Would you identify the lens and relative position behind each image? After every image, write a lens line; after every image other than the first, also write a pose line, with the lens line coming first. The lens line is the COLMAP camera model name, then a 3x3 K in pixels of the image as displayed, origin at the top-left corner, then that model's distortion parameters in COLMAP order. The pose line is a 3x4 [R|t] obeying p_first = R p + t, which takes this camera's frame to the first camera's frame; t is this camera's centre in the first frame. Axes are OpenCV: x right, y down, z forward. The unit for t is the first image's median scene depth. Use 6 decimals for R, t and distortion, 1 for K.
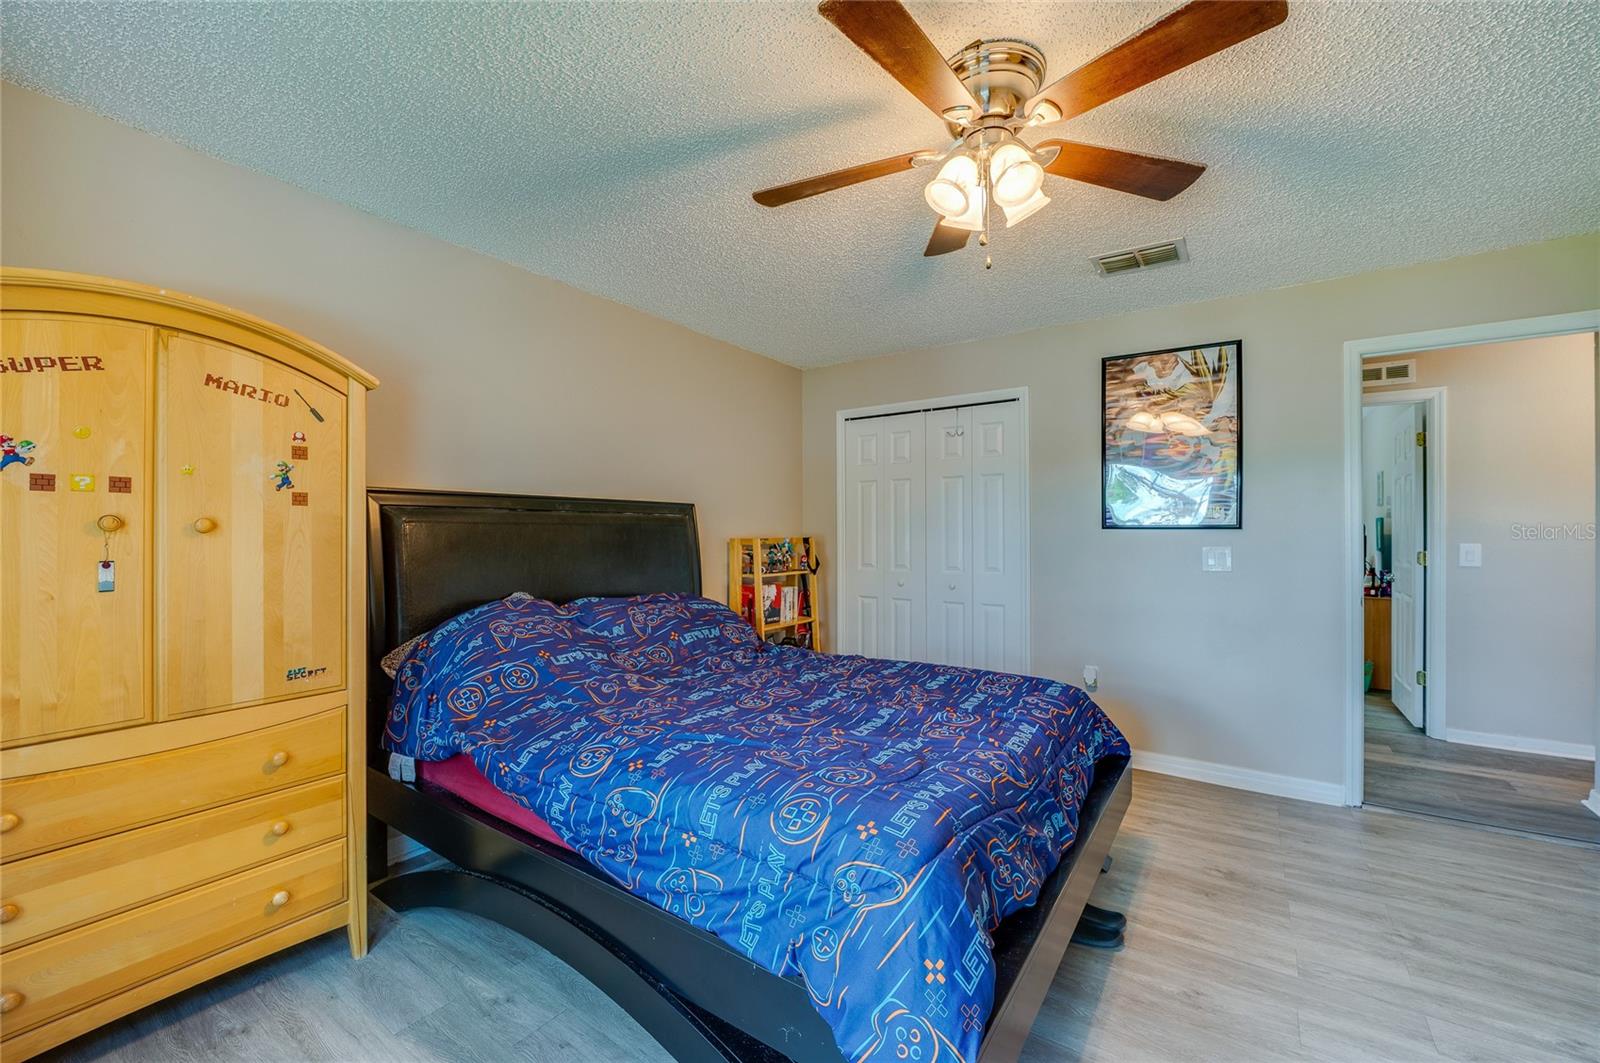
lens RADIAL K [[643.9, 0, 793.2], [0, 643.9, 533.4], [0, 0, 1]] dist [-0.001202, -0.000202]
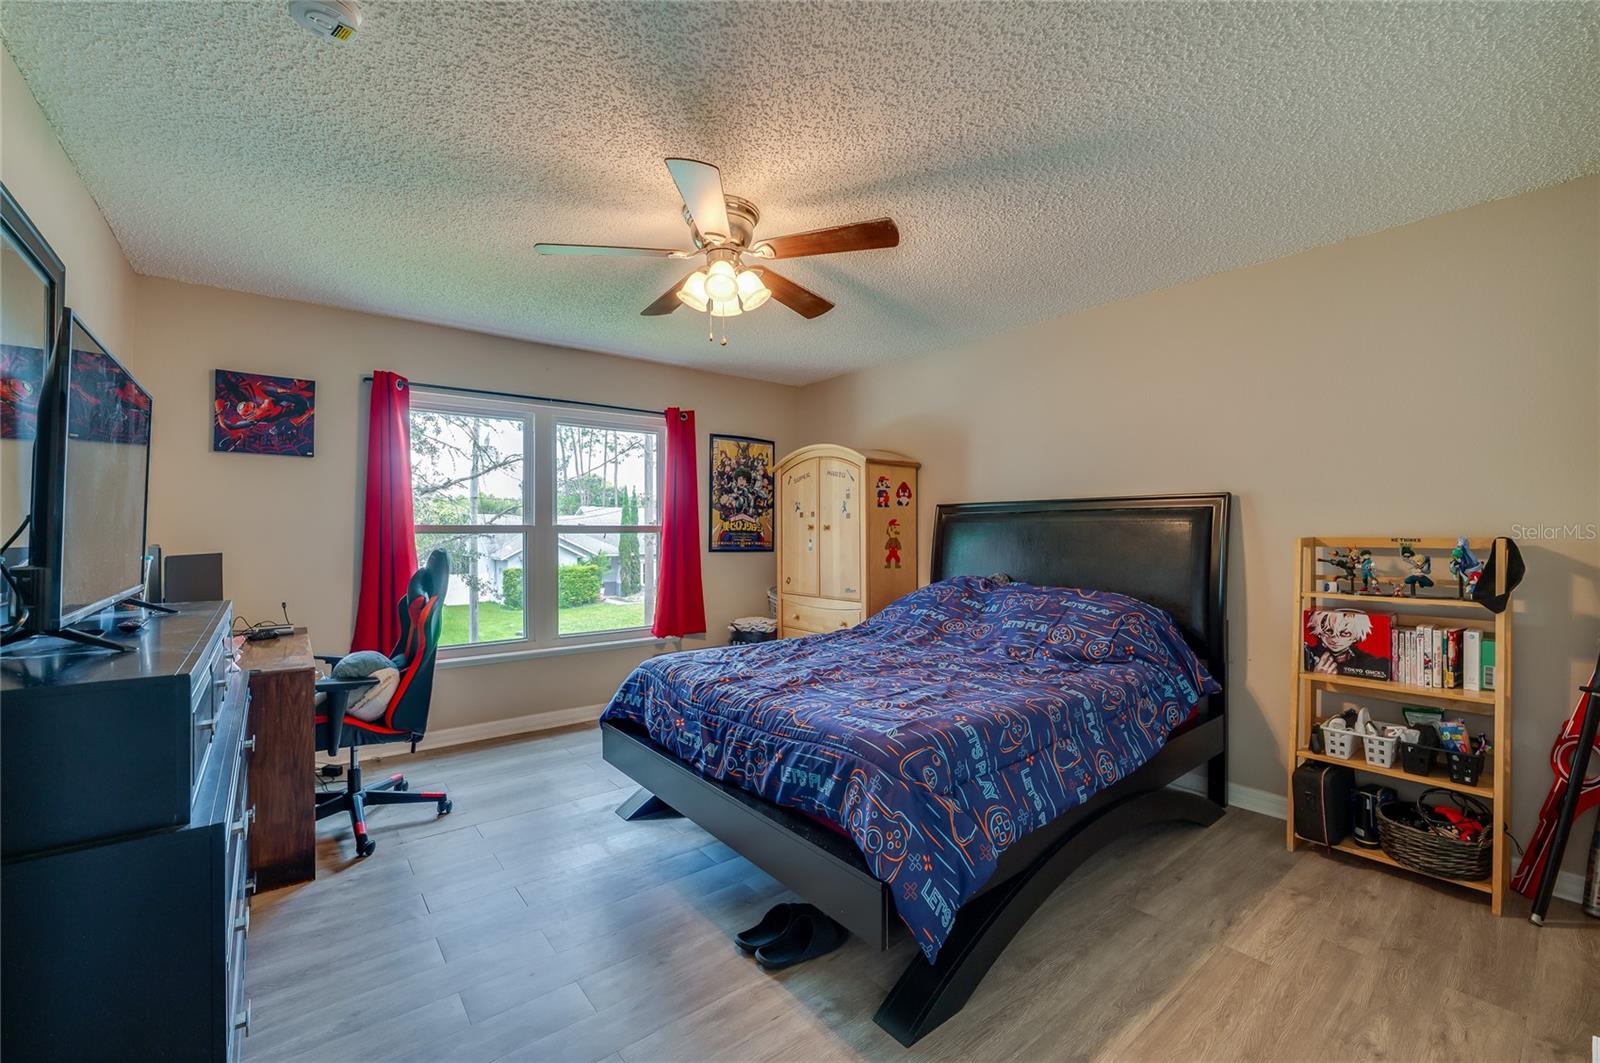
lens RADIAL K [[643.9, 0, 793.2], [0, 643.9, 533.4], [0, 0, 1]] dist [-0.001202, -0.000202]
pose [[-0.277884, 0.005035, -0.960602, 1.547588], [0.003204, 0.999986, 0.004315, -0.000145], [0.960609, -0.001879, -0.277896, 1.464576]]
